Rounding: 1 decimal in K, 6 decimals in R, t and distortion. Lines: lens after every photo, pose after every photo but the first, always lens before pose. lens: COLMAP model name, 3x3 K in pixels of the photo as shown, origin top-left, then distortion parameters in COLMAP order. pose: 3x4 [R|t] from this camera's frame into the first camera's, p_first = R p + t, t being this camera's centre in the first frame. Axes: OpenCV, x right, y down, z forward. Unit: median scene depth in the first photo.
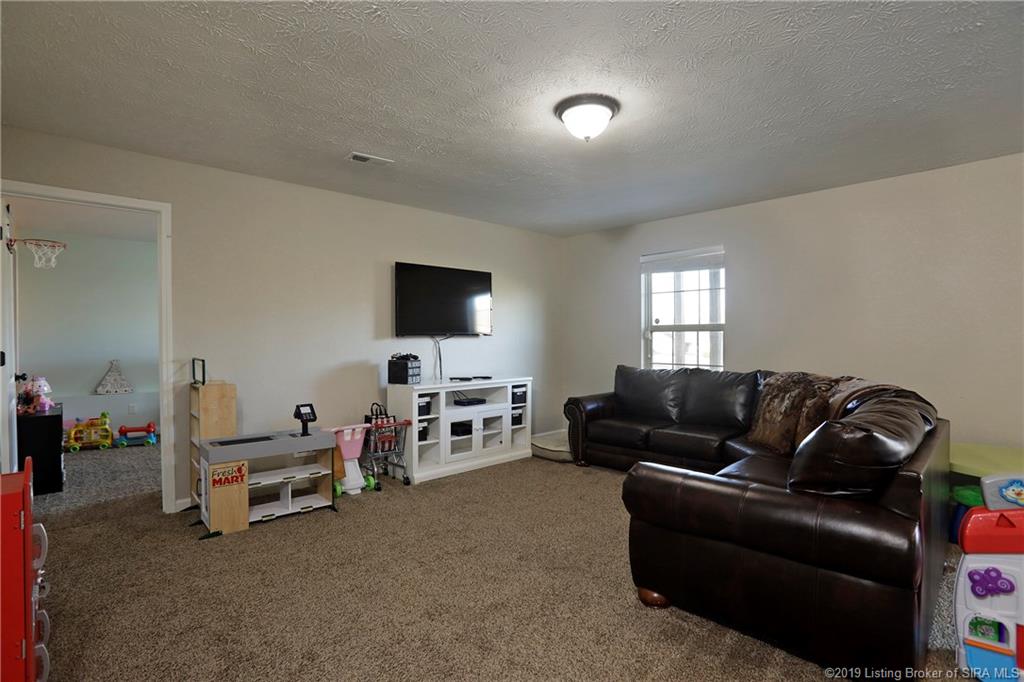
lens RADIAL K [[496.3, 0, 512.0], [0, 496.3, 341.0], [0, 0, 1]] dist [-0.035211, 0.000055]
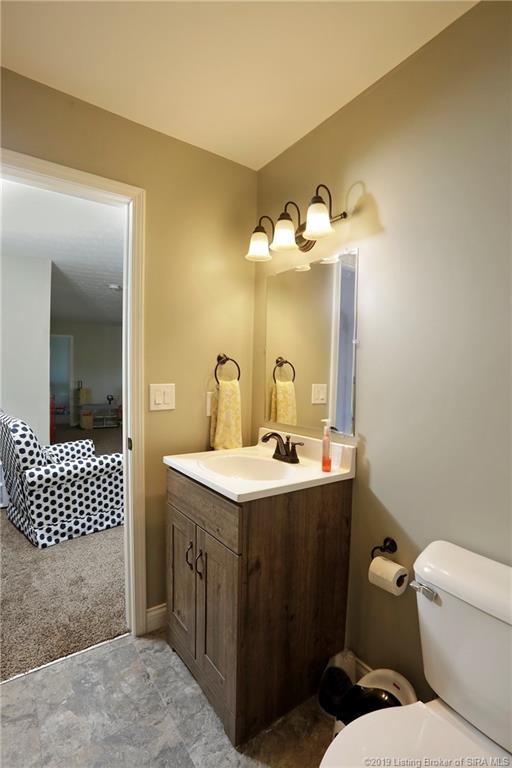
lens RADIAL K [[372.2, 0, 256.0], [0, 372.2, 384.0], [0, 0, 1]] dist [-0.035211, 0.000055]
pose [[0.989231, 0.015456, -0.145545, 0.961289], [-0.013202, 0.999778, 0.016443, -0.002753], [0.145767, -0.014344, 0.989215, -1.389896]]
